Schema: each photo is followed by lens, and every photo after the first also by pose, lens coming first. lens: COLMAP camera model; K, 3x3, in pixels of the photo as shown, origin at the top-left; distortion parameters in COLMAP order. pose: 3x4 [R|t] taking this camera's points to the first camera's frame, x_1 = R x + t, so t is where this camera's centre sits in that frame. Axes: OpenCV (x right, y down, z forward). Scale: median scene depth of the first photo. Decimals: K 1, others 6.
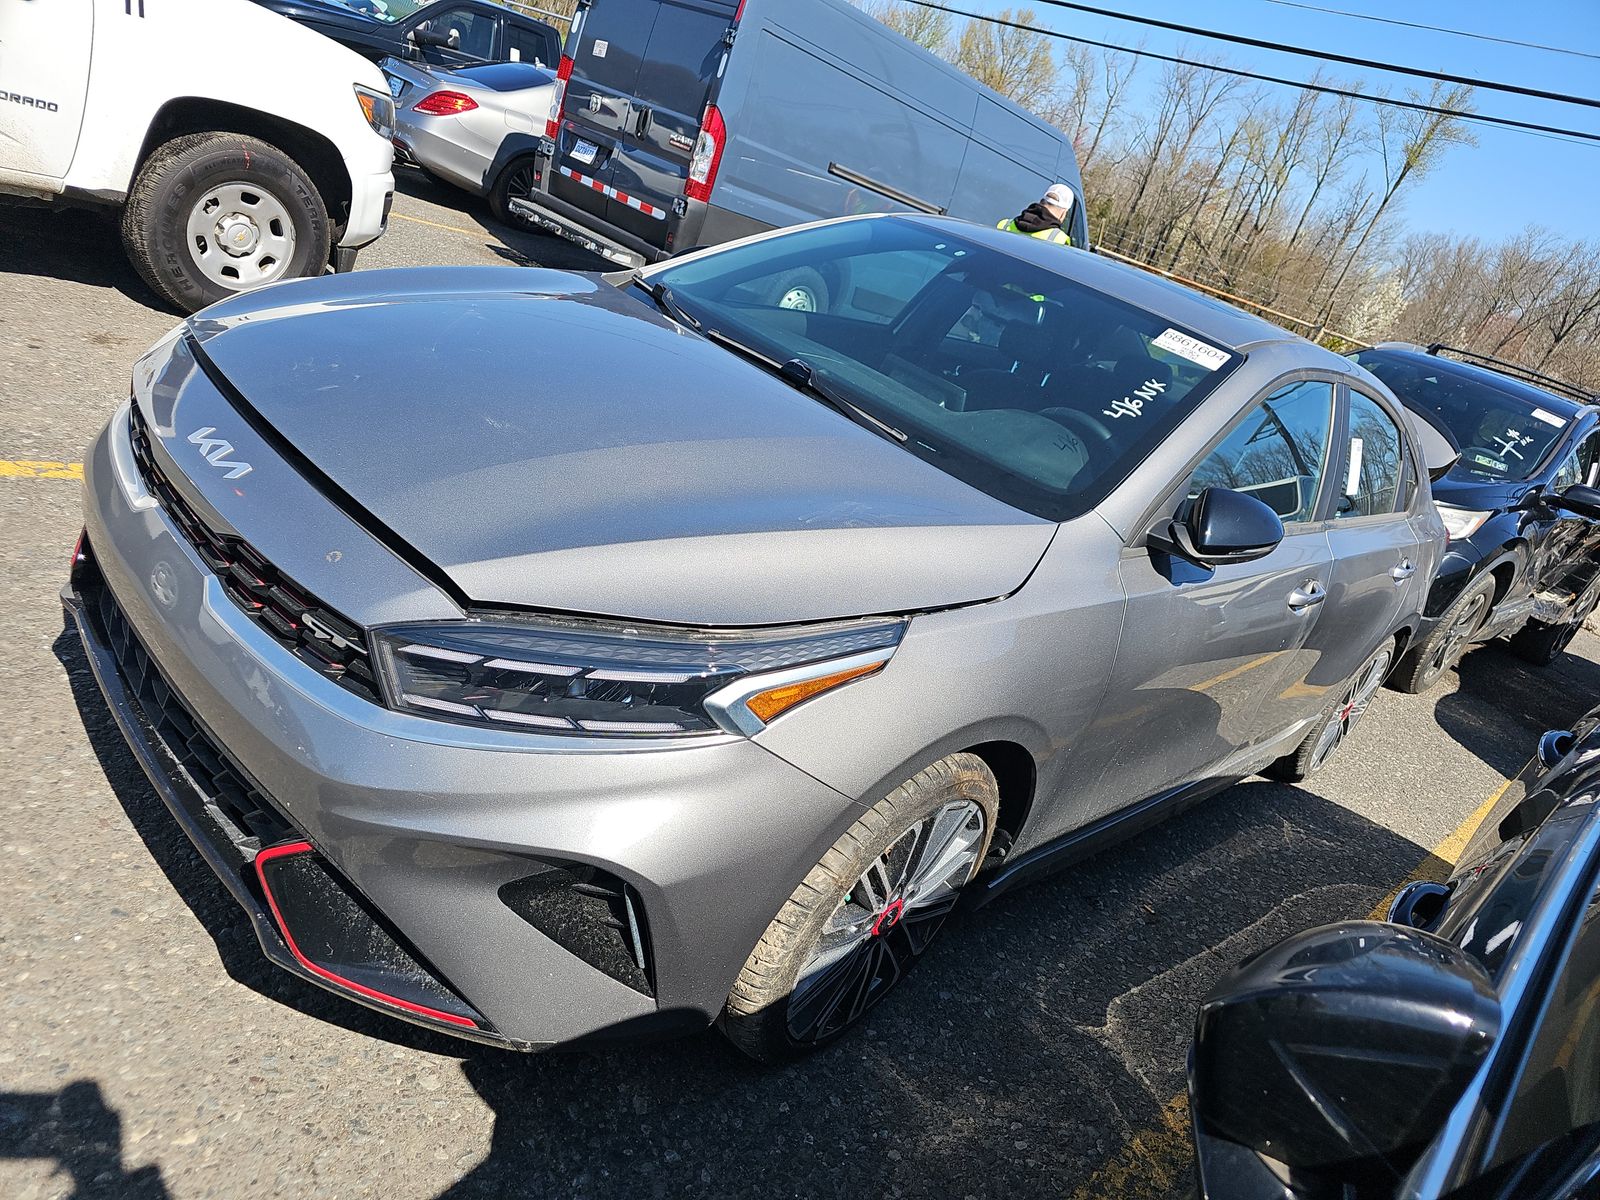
lens RADIAL K [[1105.5, 0, 799.8], [0, 1105.5, 635.5], [0, 0, 1]] dist [0.033816, 0.000009]
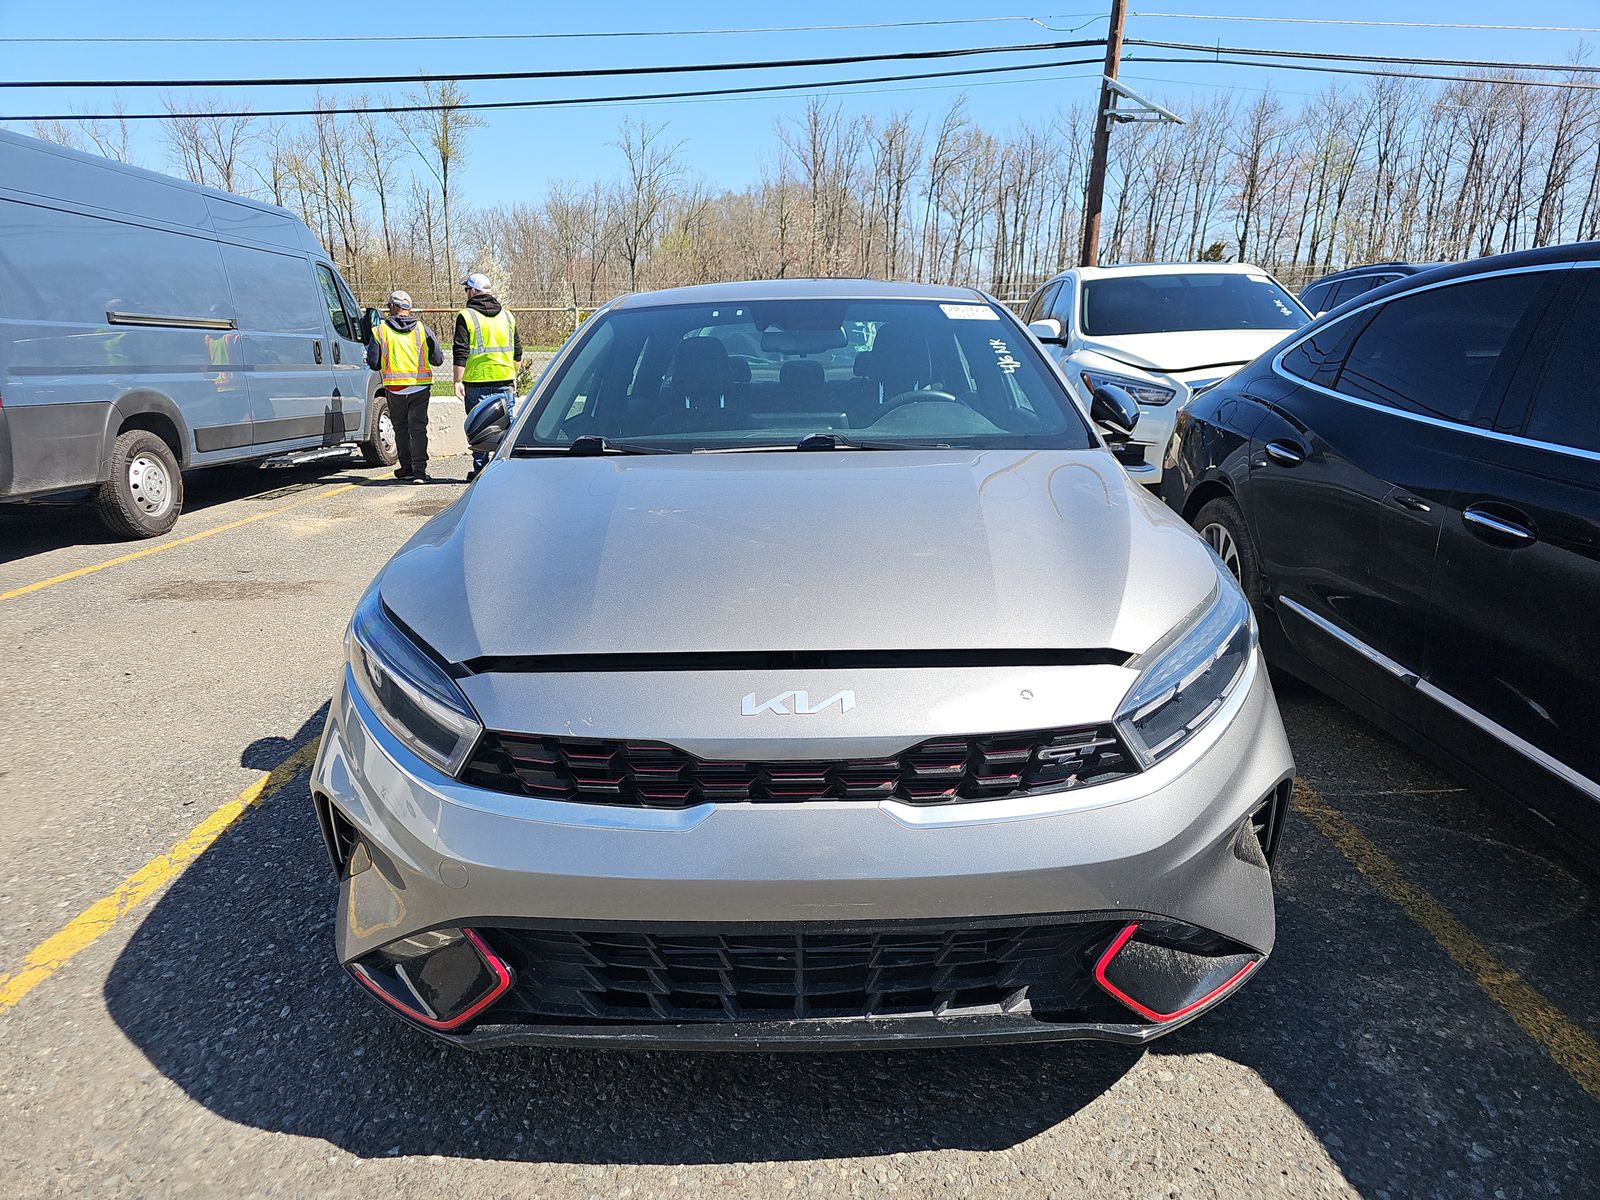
lens RADIAL K [[1126.8, 0, 800.0], [0, 1126.8, 600.0], [0, 0, 1]] dist [0.034726, -0.028143]
pose [[0.642210, -0.482282, 0.595793, -0.246364], [0.506136, 0.850530, 0.142917, -0.088299], [-0.575666, 0.209770, 0.790320, 0.046682]]
